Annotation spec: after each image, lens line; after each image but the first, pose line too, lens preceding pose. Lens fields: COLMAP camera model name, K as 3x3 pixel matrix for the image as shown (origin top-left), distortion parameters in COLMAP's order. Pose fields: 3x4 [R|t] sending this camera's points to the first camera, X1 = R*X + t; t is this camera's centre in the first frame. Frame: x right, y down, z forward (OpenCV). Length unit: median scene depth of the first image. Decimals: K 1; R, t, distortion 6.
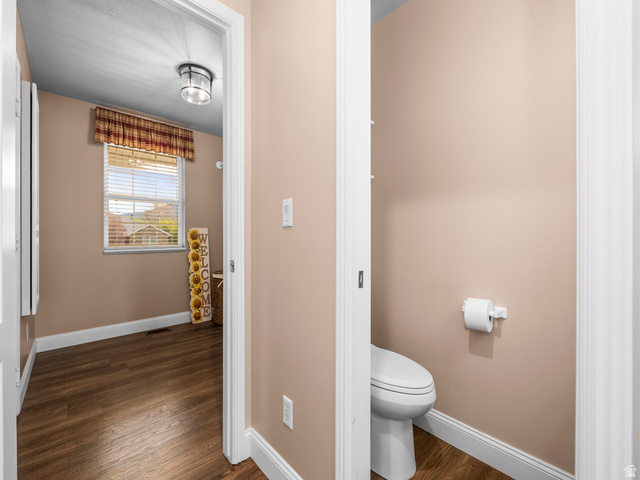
lens RADIAL K [[269.0, 0, 313.8], [0, 269.0, 240.3], [0, 0, 1]] dist [0.002007, 0.000215]
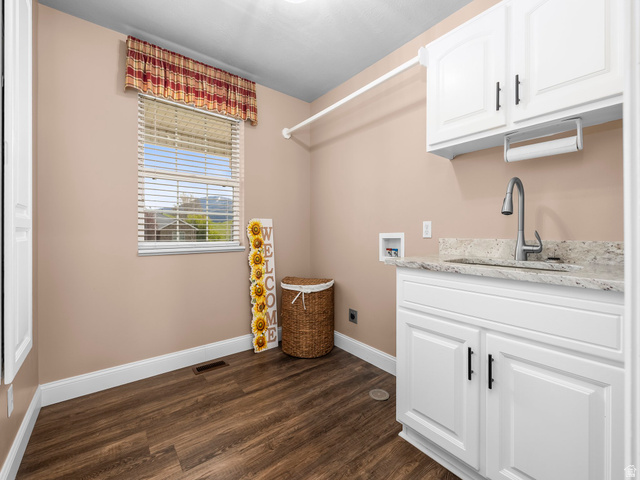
lens RADIAL K [[277.0, 0, 316.9], [0, 277.0, 236.2], [0, 0, 1]] dist [0.002640, 0.000098]
pose [[0.996055, 0.003014, -0.088686, -0.237012], [-0.002736, 0.999991, 0.003255, -0.001987], [0.088695, -0.002999, 0.996054, 0.302889]]
